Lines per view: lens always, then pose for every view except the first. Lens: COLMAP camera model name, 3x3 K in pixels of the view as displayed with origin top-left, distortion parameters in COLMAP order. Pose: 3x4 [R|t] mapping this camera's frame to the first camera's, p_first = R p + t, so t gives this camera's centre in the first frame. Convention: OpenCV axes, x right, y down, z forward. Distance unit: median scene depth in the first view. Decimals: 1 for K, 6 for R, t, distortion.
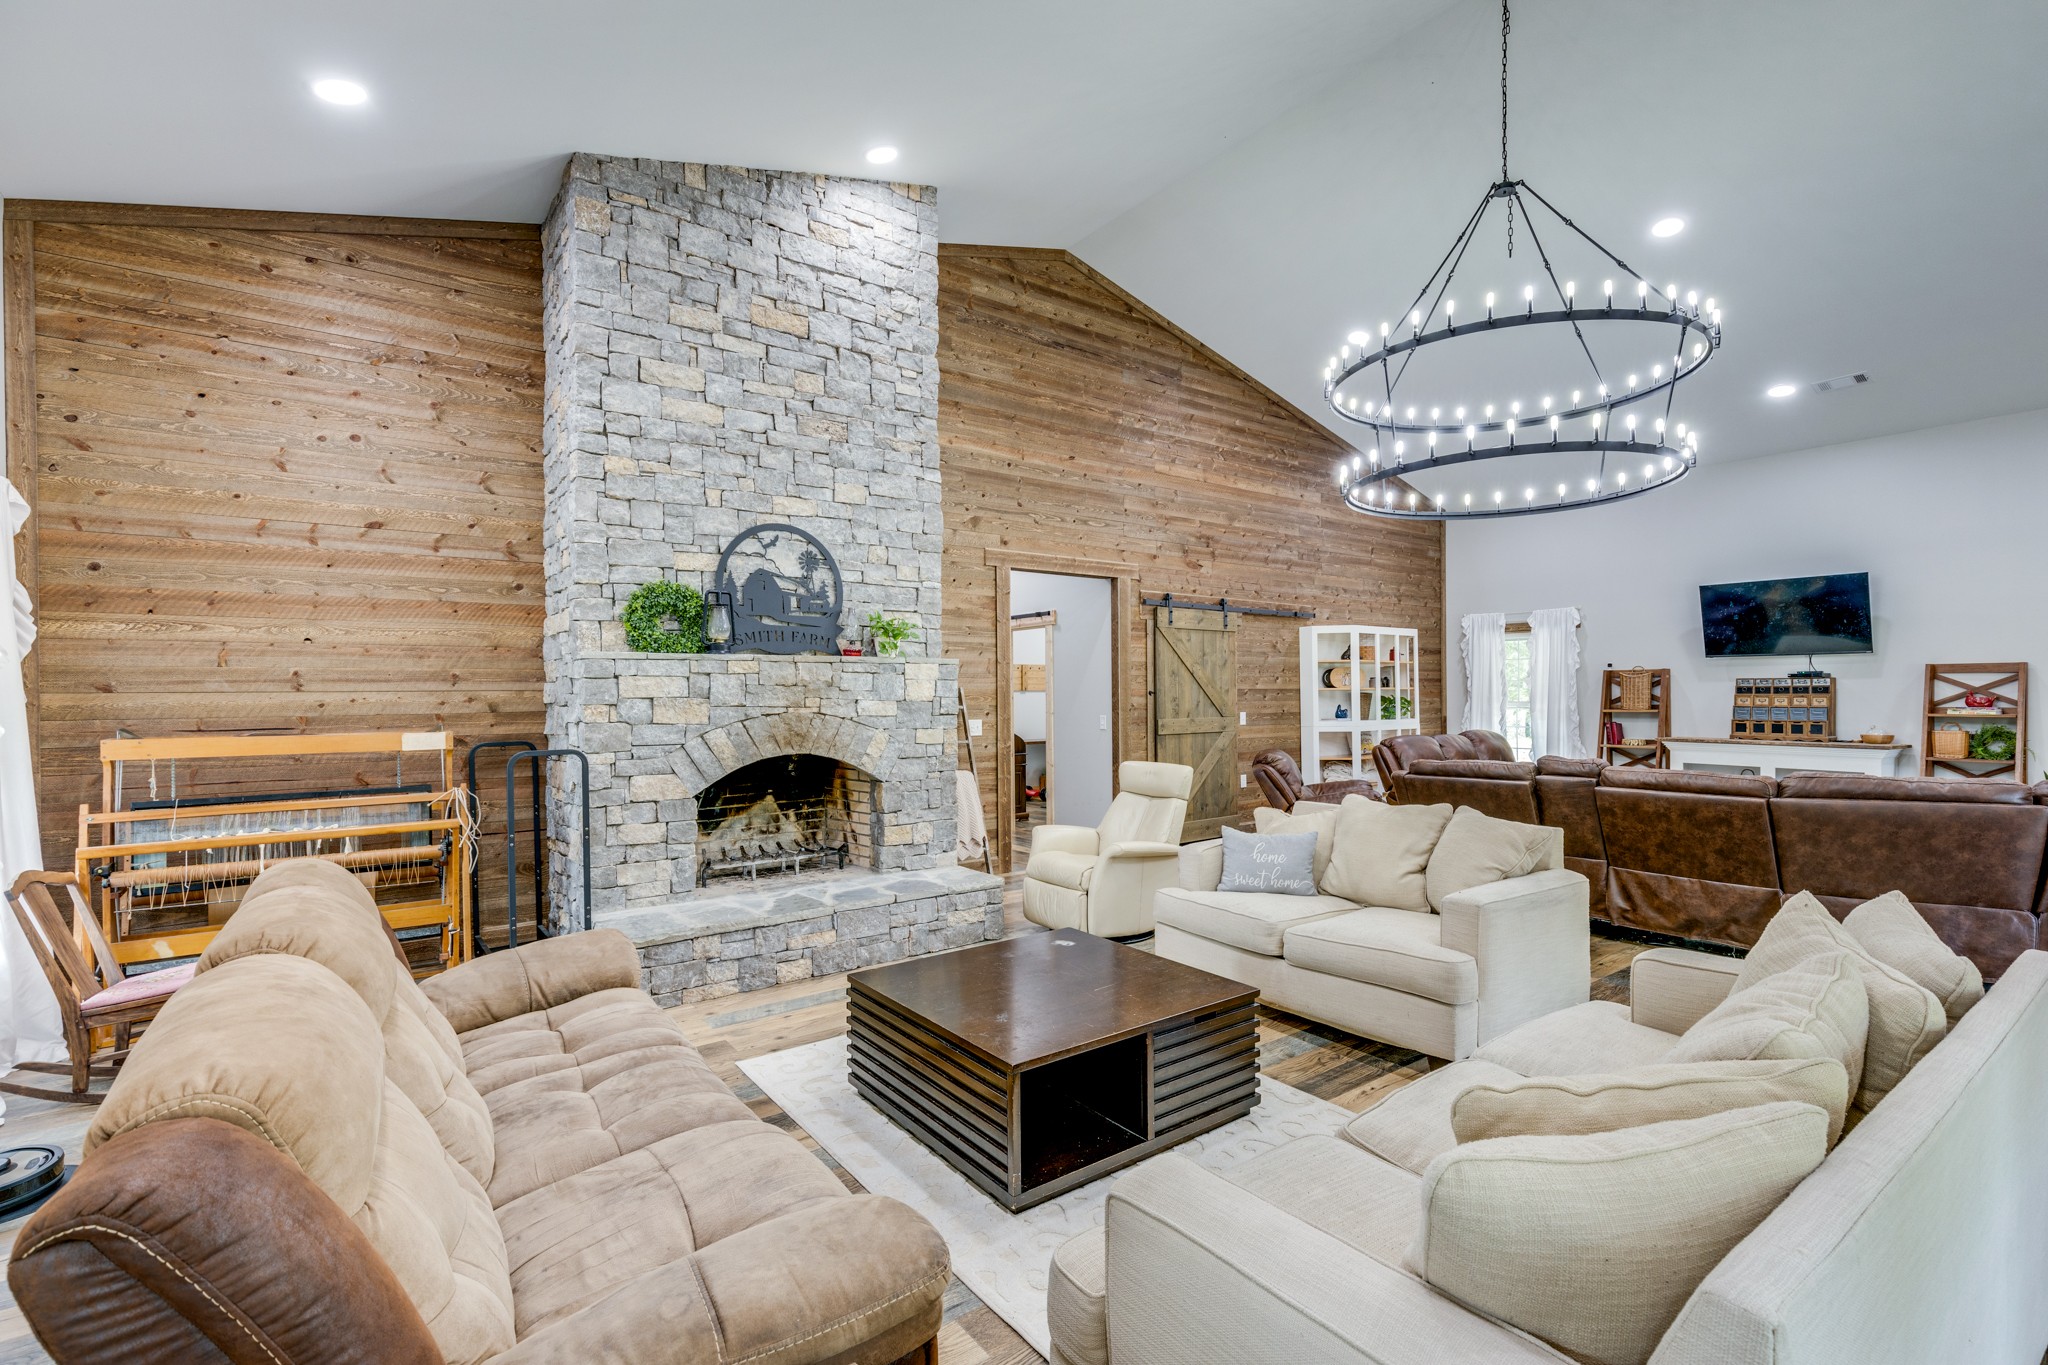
lens RADIAL K [[917.5, 0, 1015.5], [0, 917.5, 696.3], [0, 0, 1]] dist [0.012638, -0.000152]
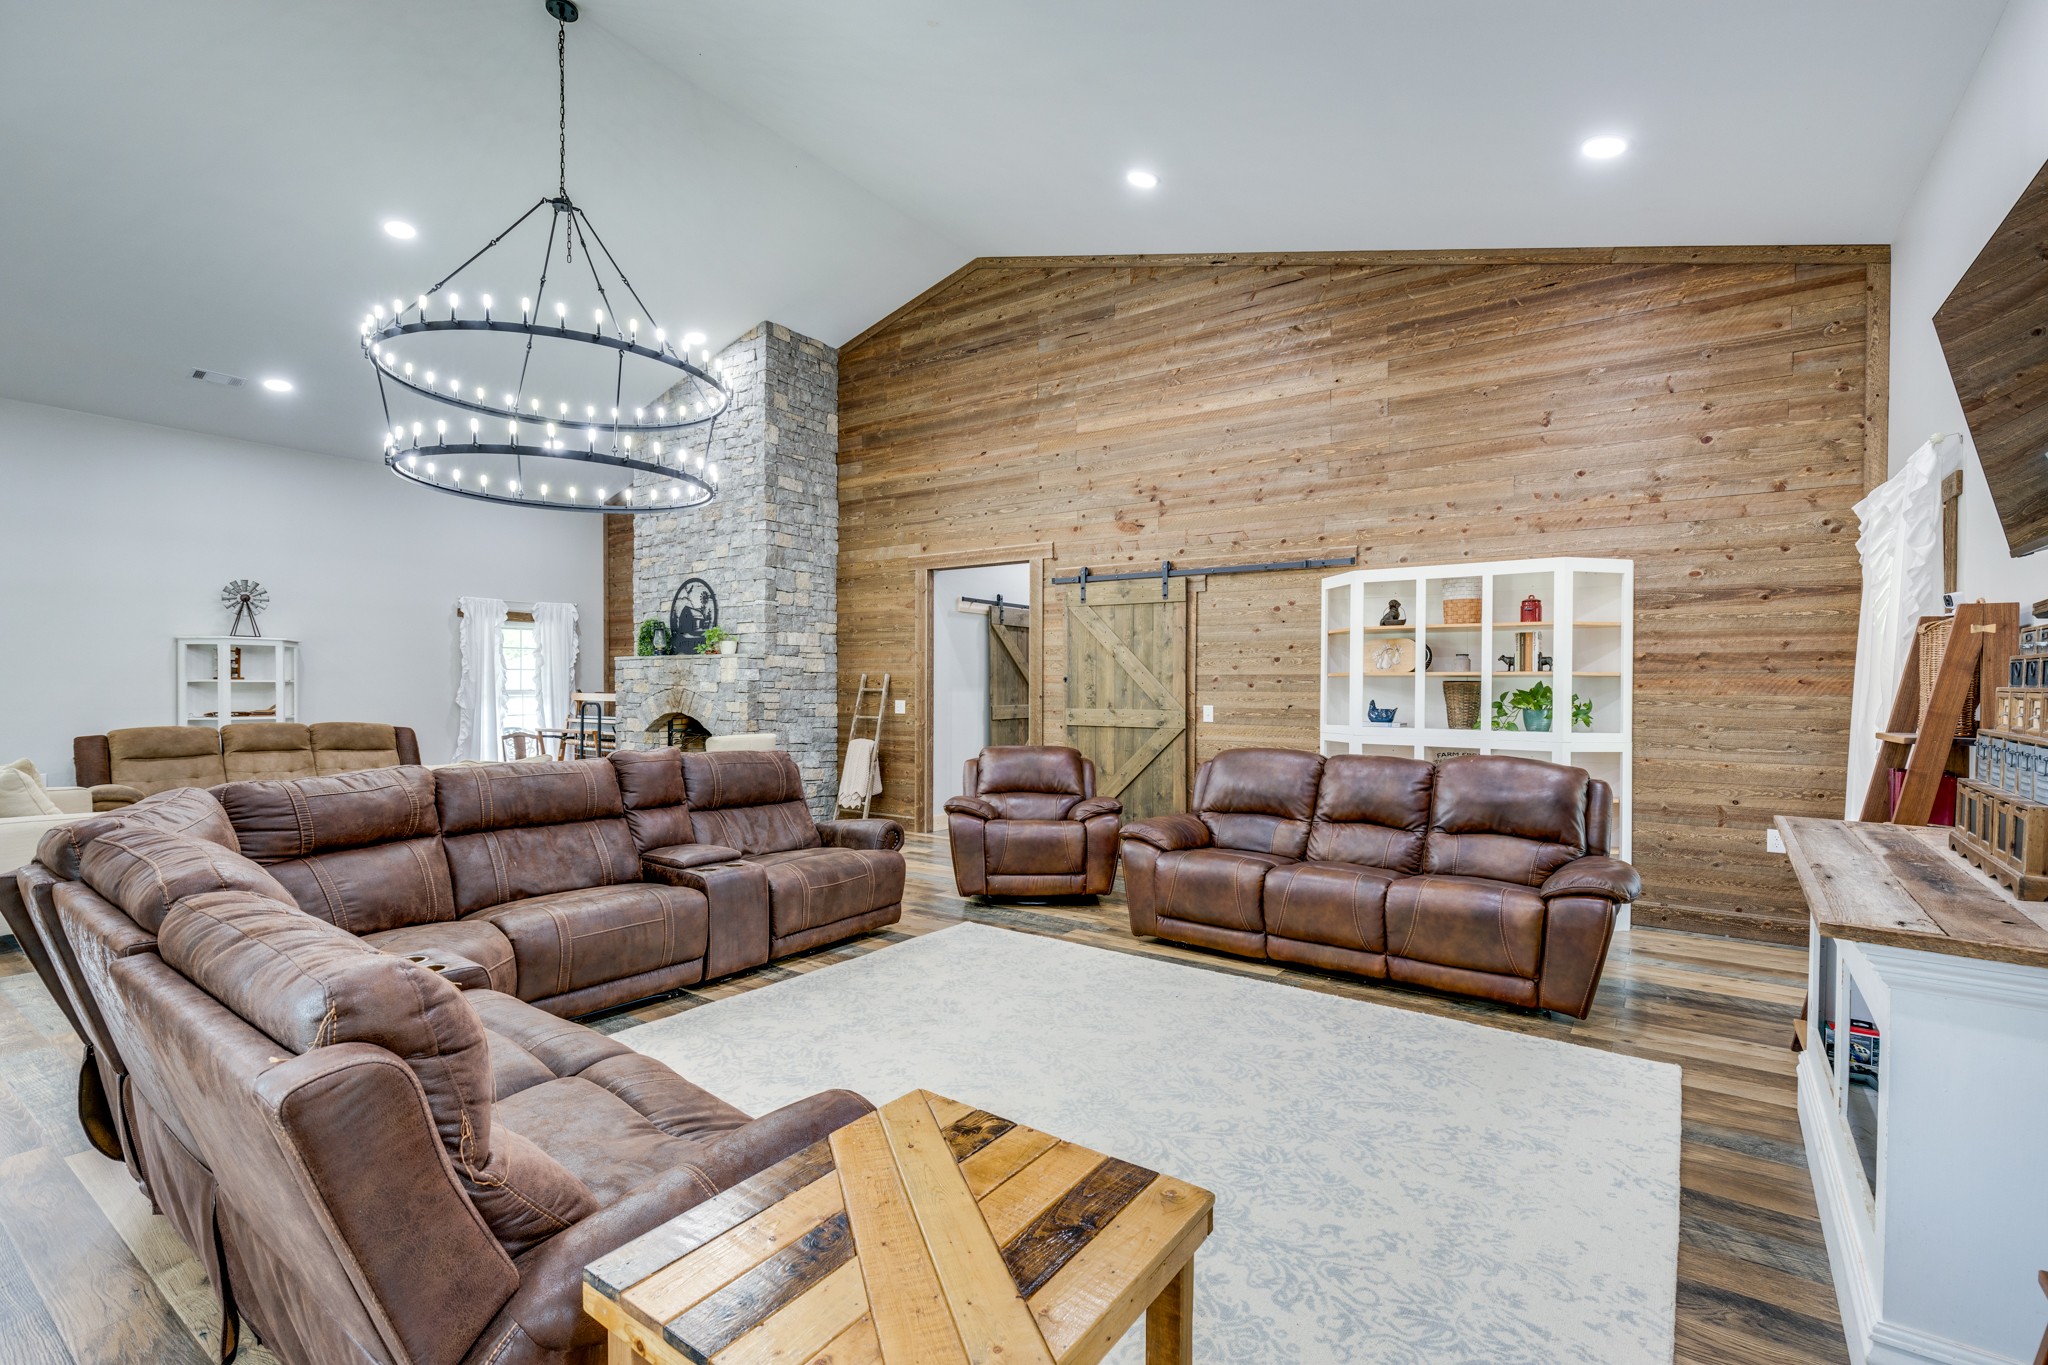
lens RADIAL K [[917.5, 0, 1049.1], [0, 917.5, 688.5], [0, 0, 1]] dist [0.012638, -0.000152]
pose [[0.322005, 0.014957, -0.946620, 1.573352], [-0.007168, 0.999885, 0.013360, -0.010080], [0.946711, 0.002483, 0.322075, 1.073664]]
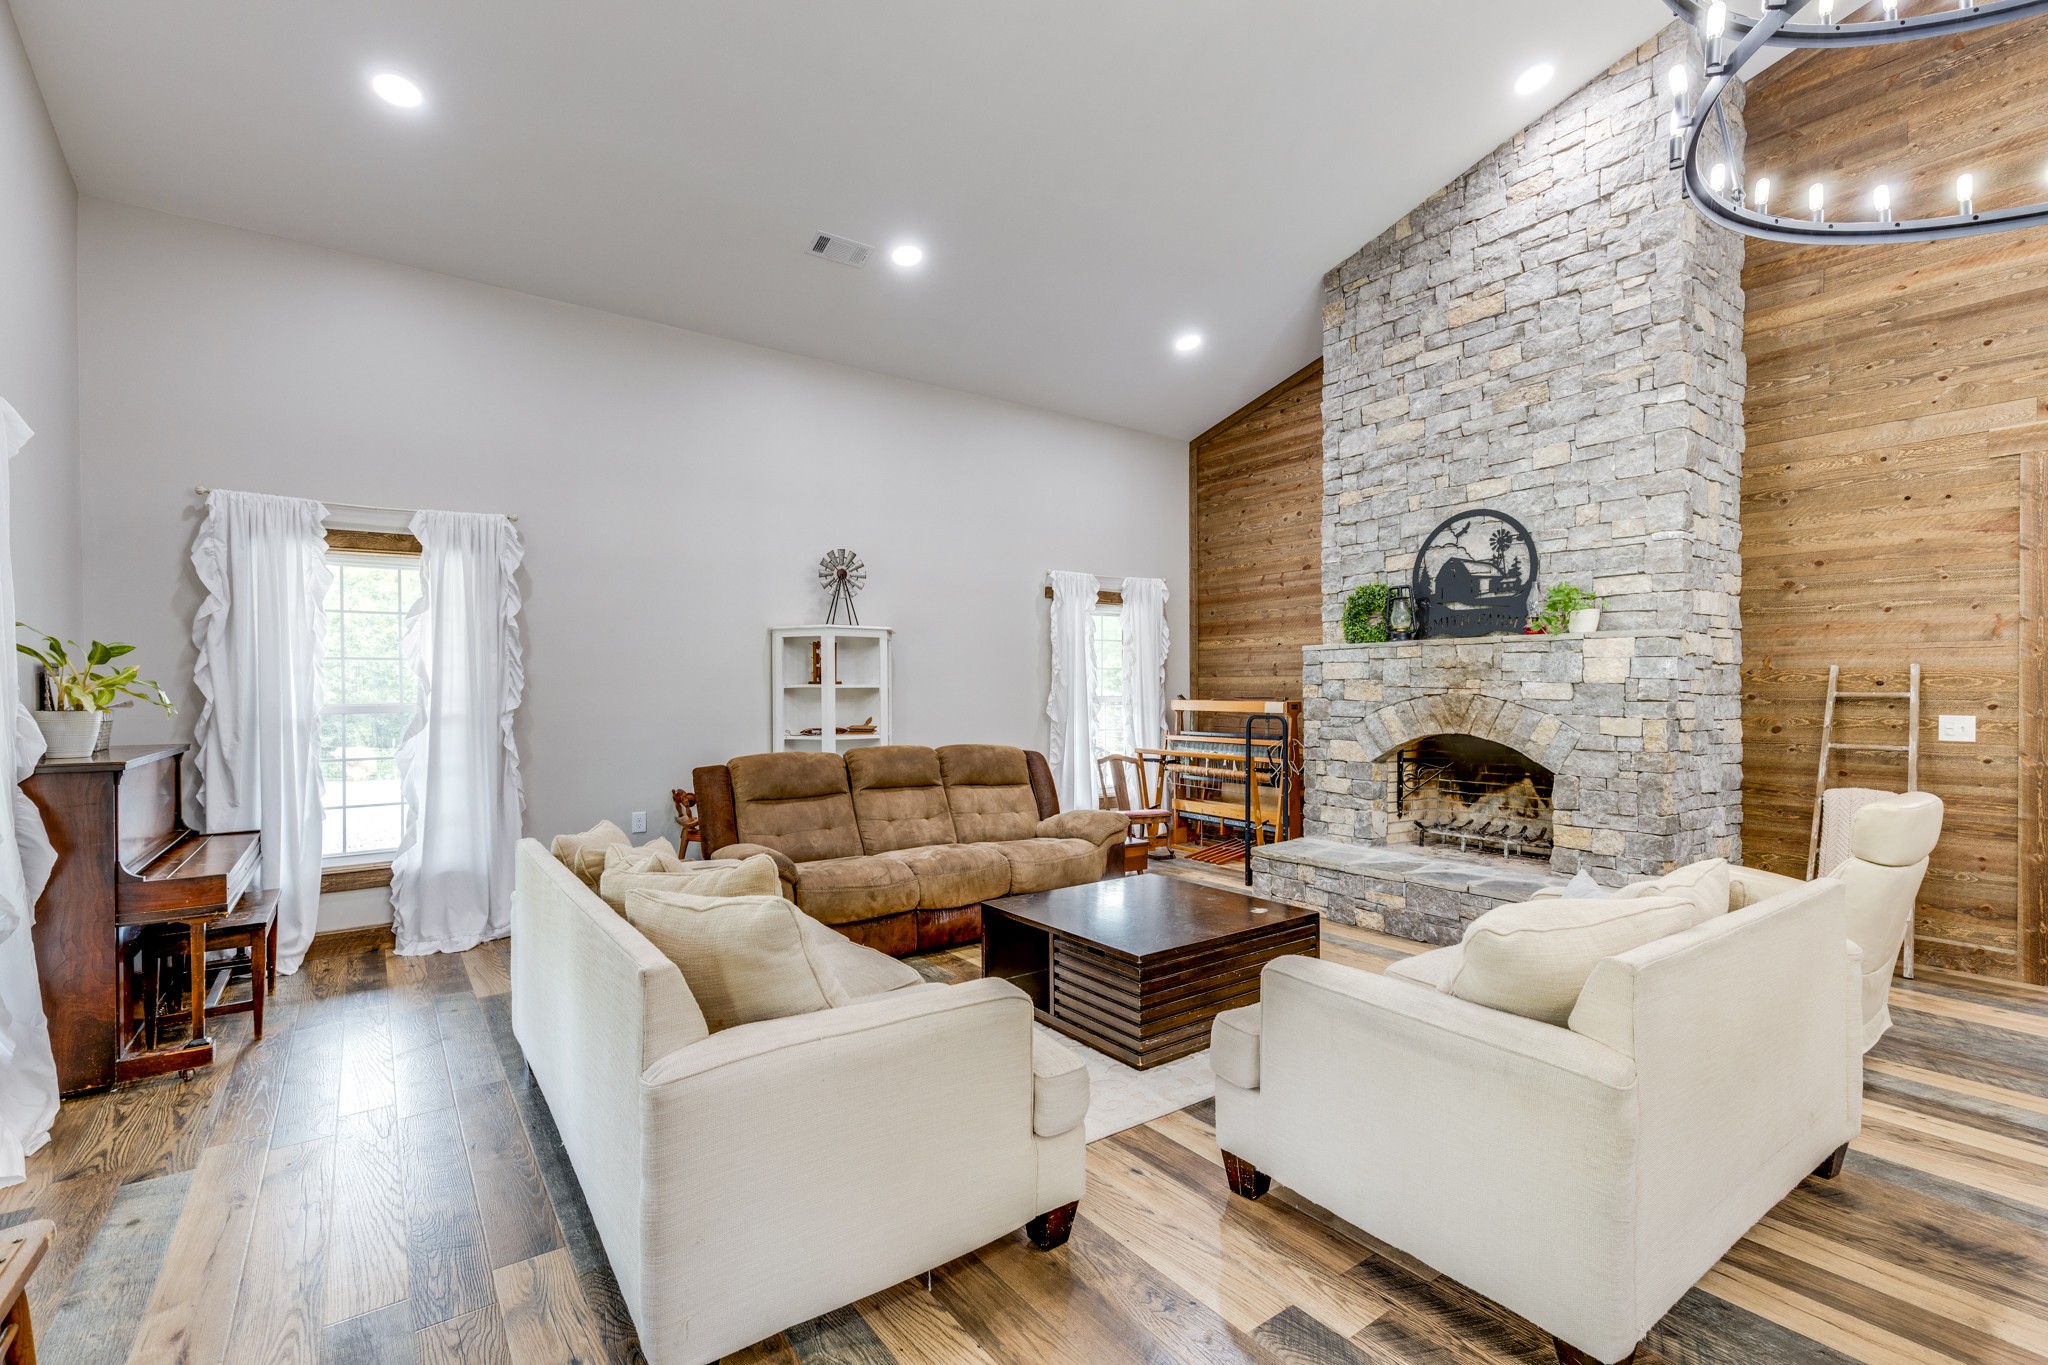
lens RADIAL K [[917.5, 0, 1058.4], [0, 917.5, 687.8], [0, 0, 1]] dist [0.012638, -0.000152]
pose [[0.013752, 0.009107, -0.999864, 0.767466], [0.002187, 0.999956, 0.009138, 0.000580], [0.999903, -0.002312, 0.013731, 0.521989]]
